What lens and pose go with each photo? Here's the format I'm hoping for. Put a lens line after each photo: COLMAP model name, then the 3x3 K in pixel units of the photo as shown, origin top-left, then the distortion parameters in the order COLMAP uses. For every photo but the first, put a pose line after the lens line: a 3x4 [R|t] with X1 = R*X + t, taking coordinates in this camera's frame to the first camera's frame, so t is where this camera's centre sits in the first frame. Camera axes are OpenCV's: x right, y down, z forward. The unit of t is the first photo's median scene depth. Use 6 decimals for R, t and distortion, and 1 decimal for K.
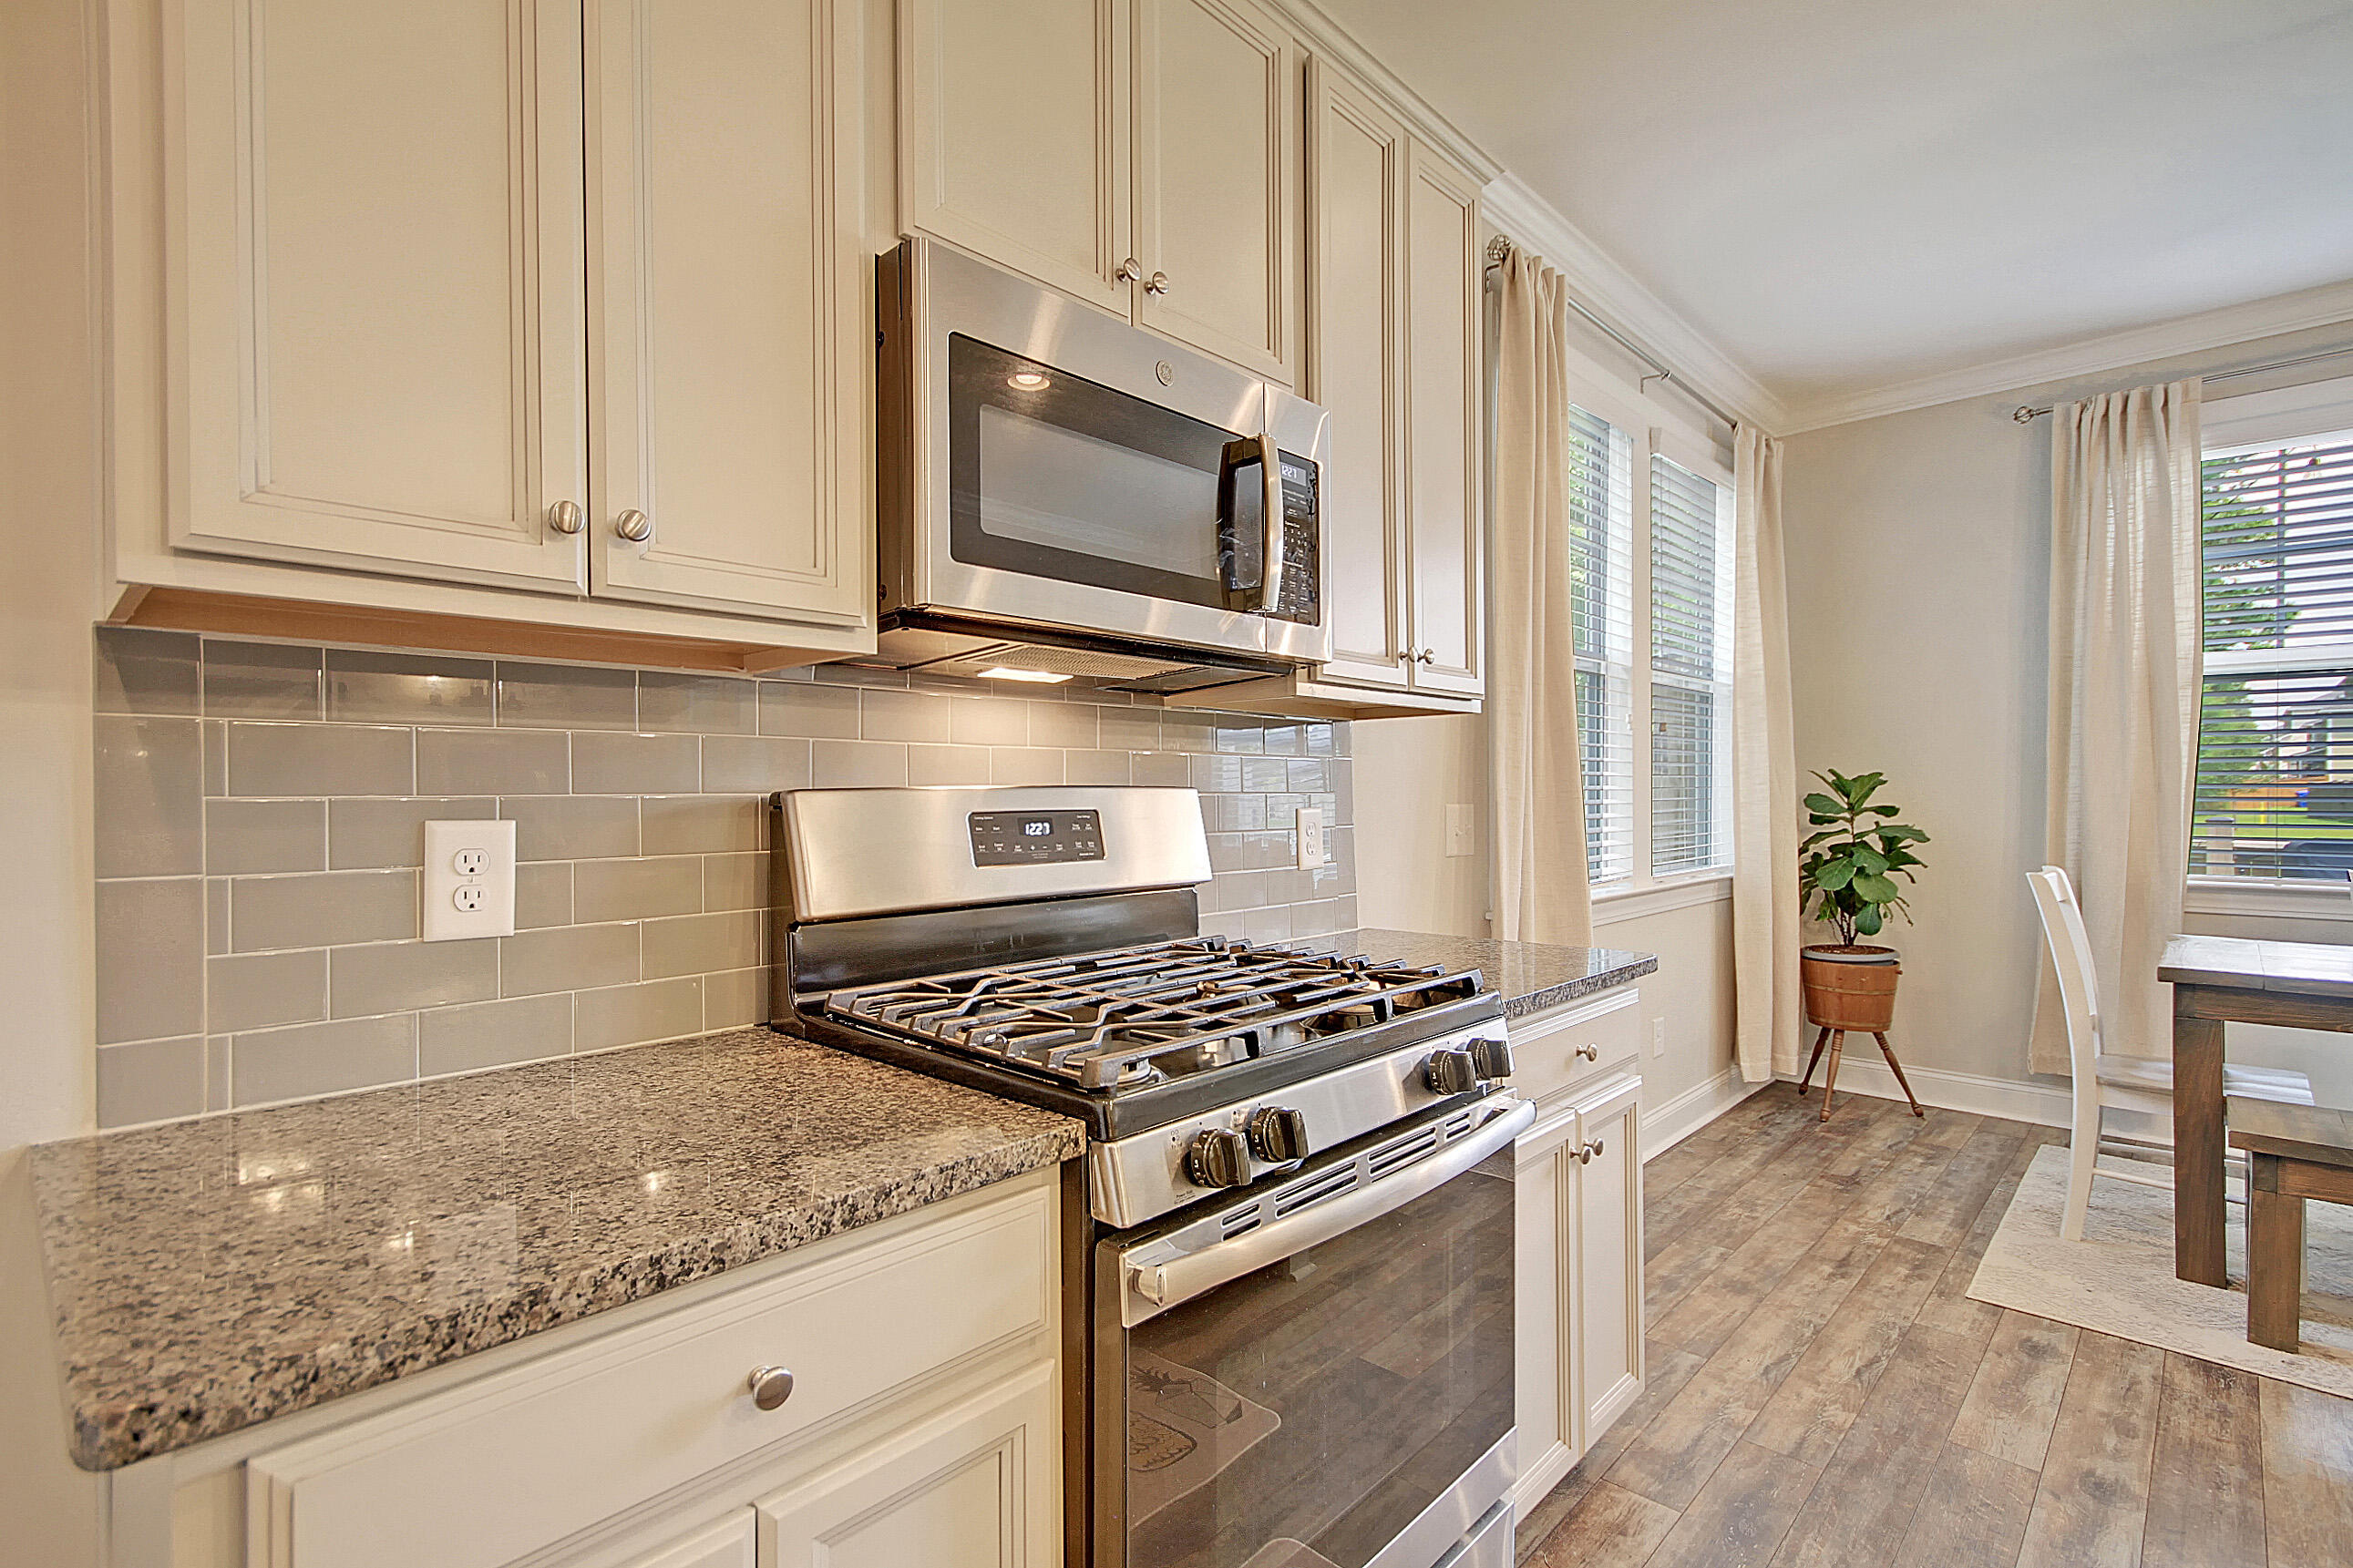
lens RADIAL K [[1136.3, 0, 1167.4], [0, 1136.3, 787.2], [0, 0, 1]] dist [0.007912, 0.000020]
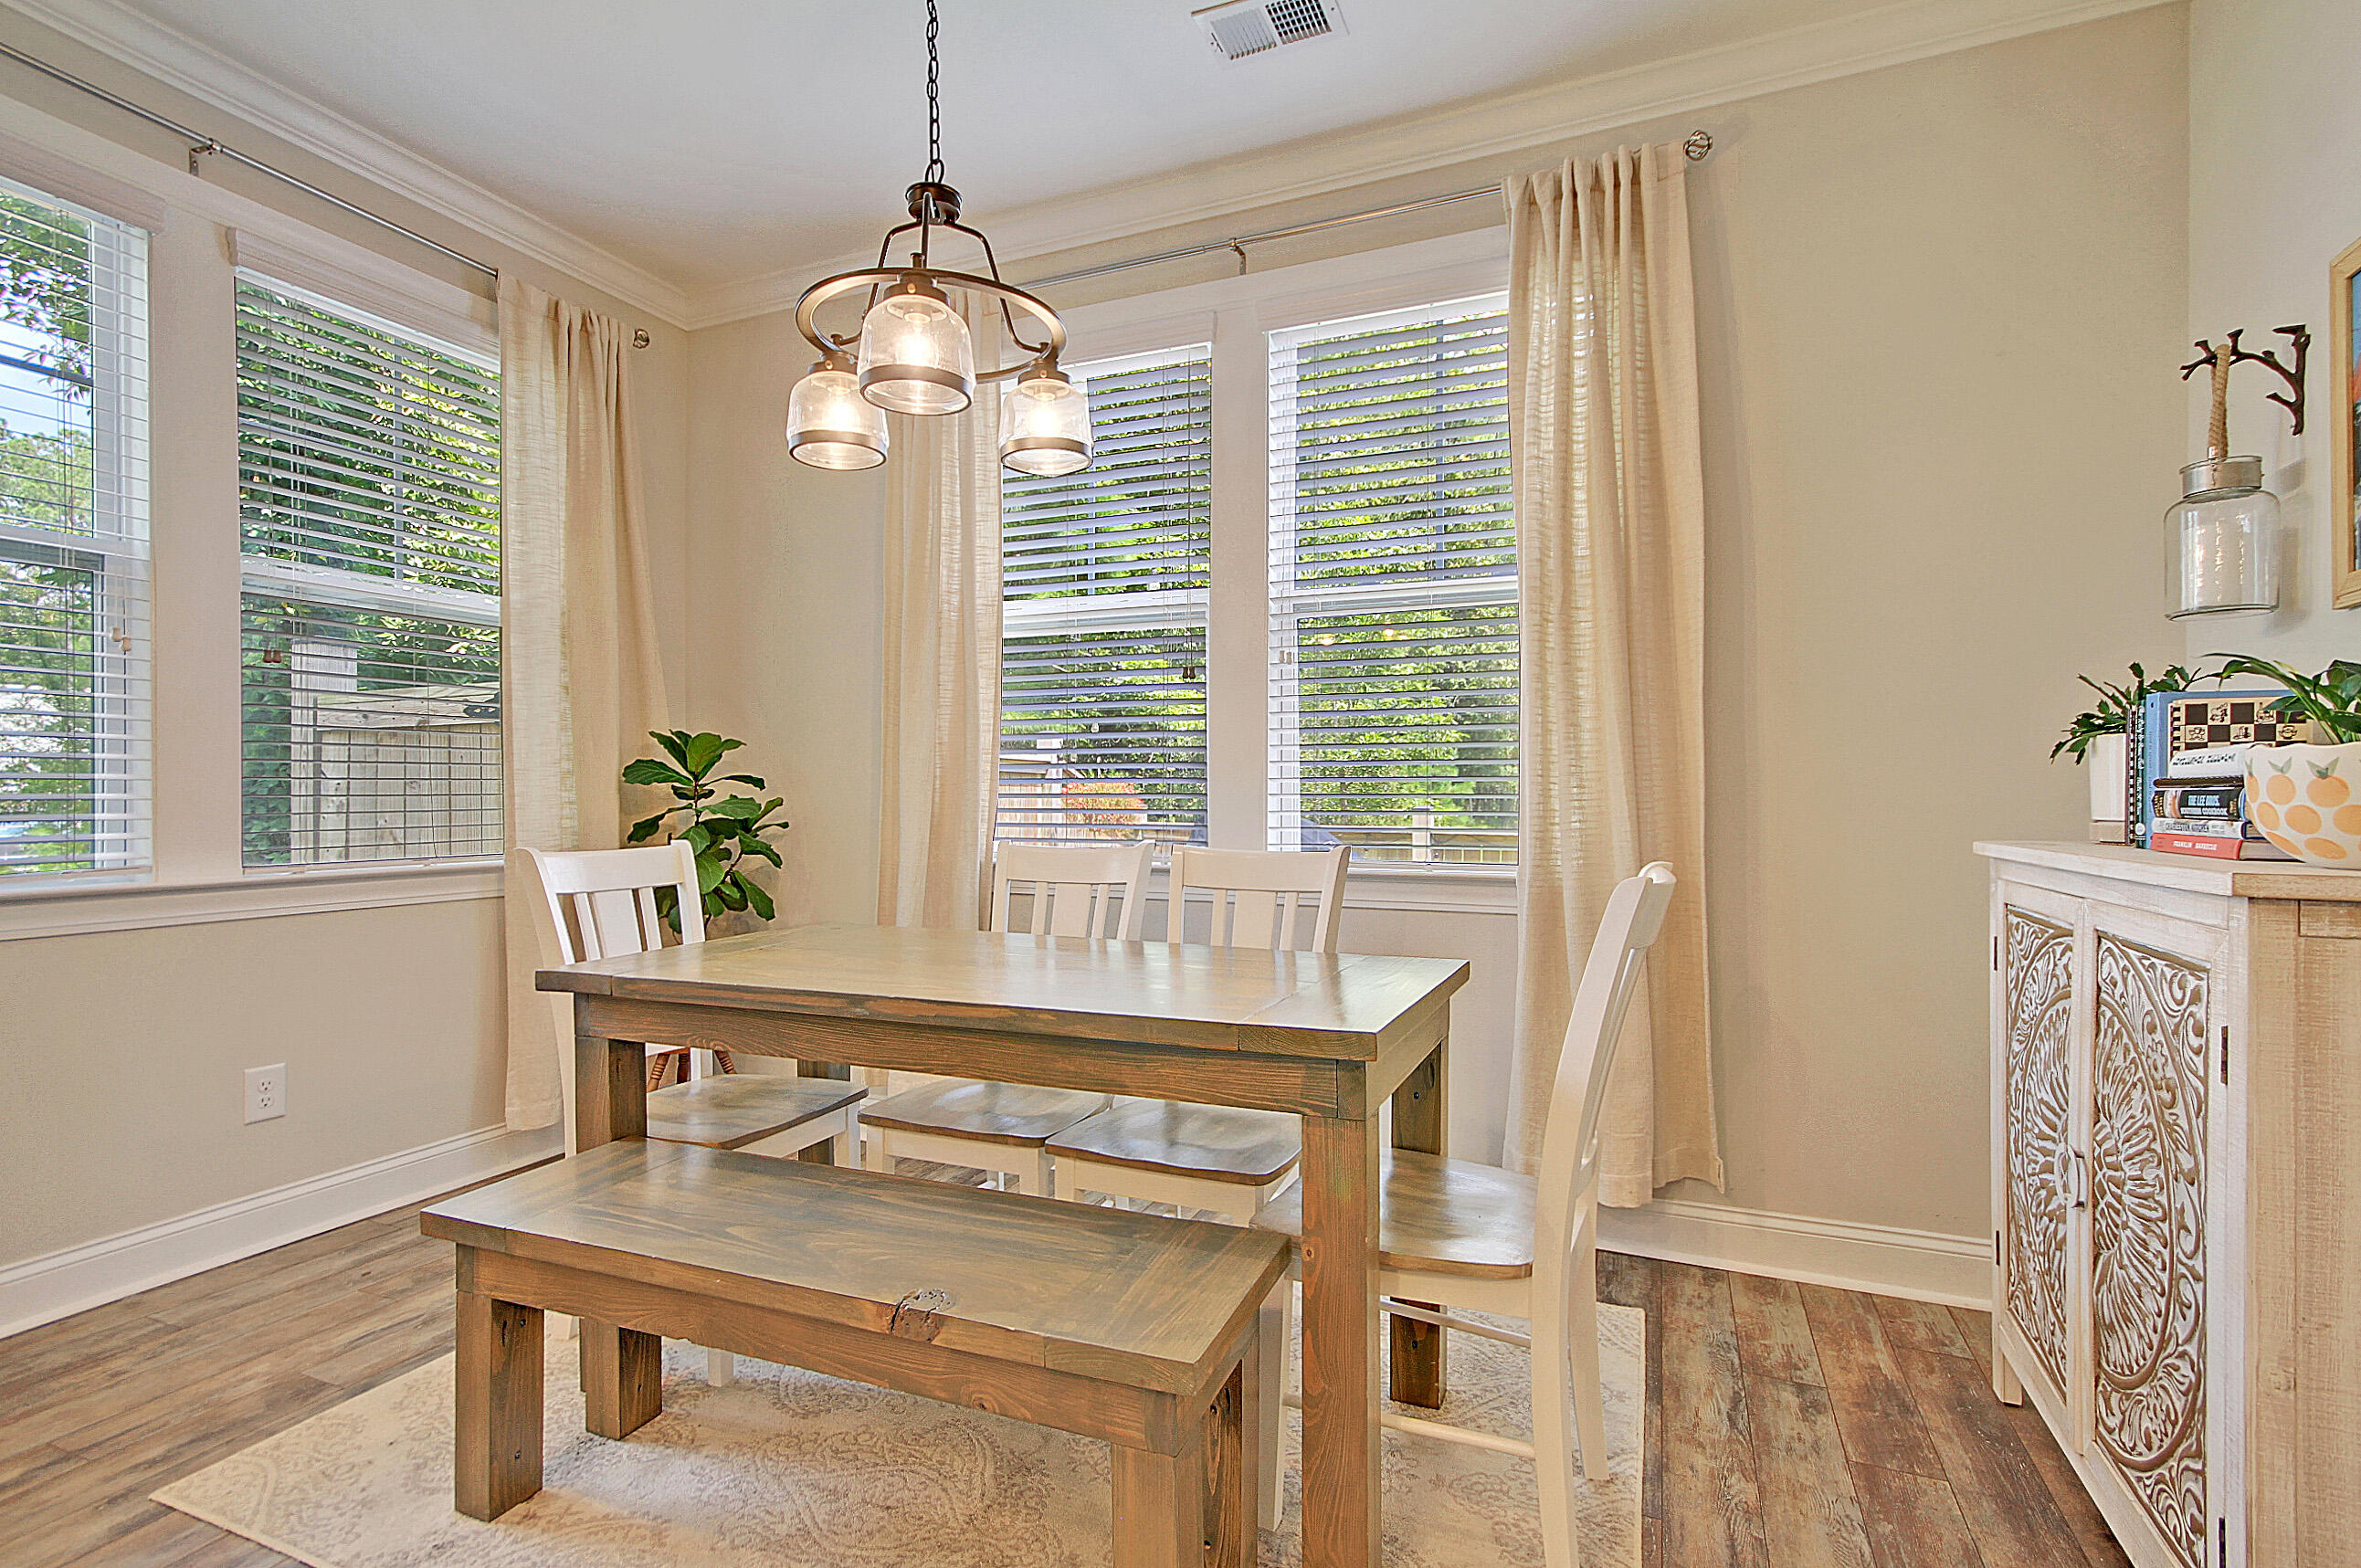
lens RADIAL K [[1140.2, 0, 1195.9], [0, 1140.2, 796.3], [0, 0, 1]] dist [0.007912, 0.000020]
pose [[0.933531, -0.002029, 0.358492, 0.795722], [-0.000789, 0.999970, 0.007715, 0.031604], [-0.358497, -0.007485, 0.933501, 0.137322]]
